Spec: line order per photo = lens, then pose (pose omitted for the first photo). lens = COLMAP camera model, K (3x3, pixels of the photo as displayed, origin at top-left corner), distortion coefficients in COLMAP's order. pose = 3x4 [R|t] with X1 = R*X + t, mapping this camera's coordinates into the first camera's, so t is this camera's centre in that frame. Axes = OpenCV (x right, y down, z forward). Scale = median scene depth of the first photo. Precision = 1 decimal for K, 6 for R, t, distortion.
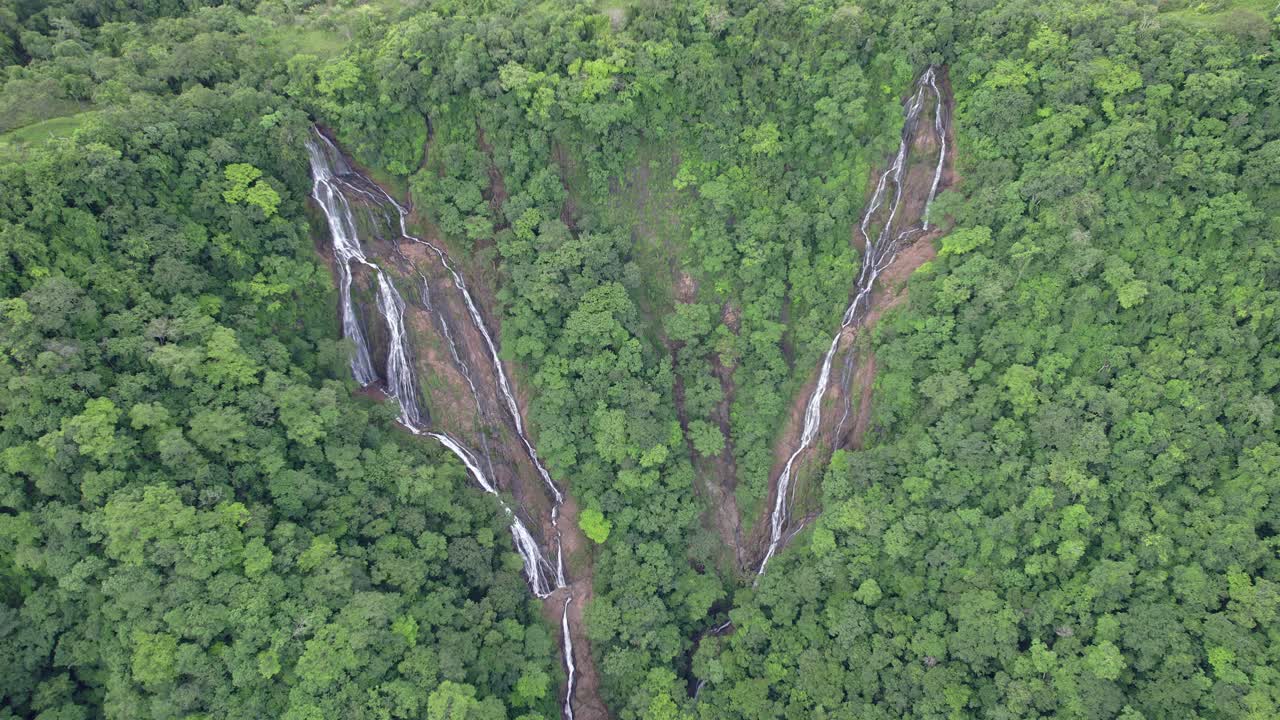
lens RADIAL K [[847.4, 0, 650.1], [0, 847.4, 361.9], [0, 0, 1]] dist [-0.077179, 0.080154]
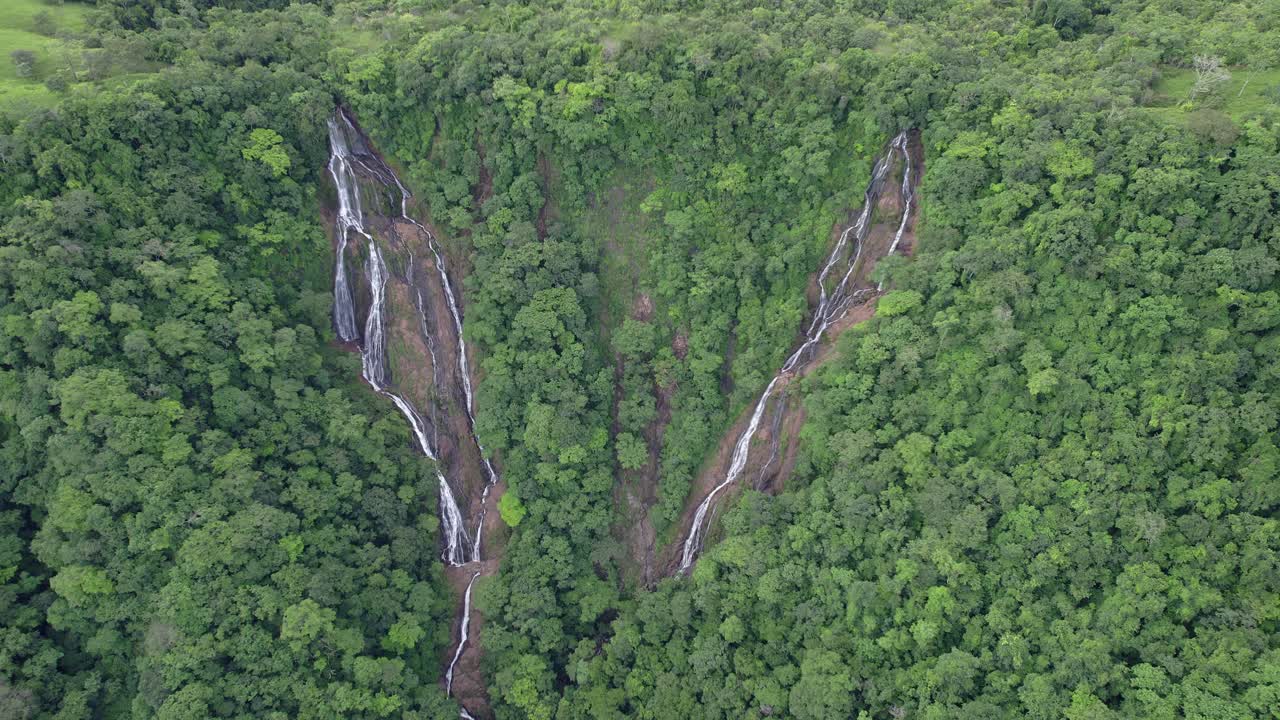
lens RADIAL K [[847.4, 0, 650.1], [0, 847.4, 361.9], [0, 0, 1]] dist [-0.077179, 0.080154]
pose [[0.961445, 0.187672, -0.201003, 0.313181], [-0.200427, 0.978678, -0.044922, 0.027605], [0.188286, 0.083477, 0.978560, -0.024394]]
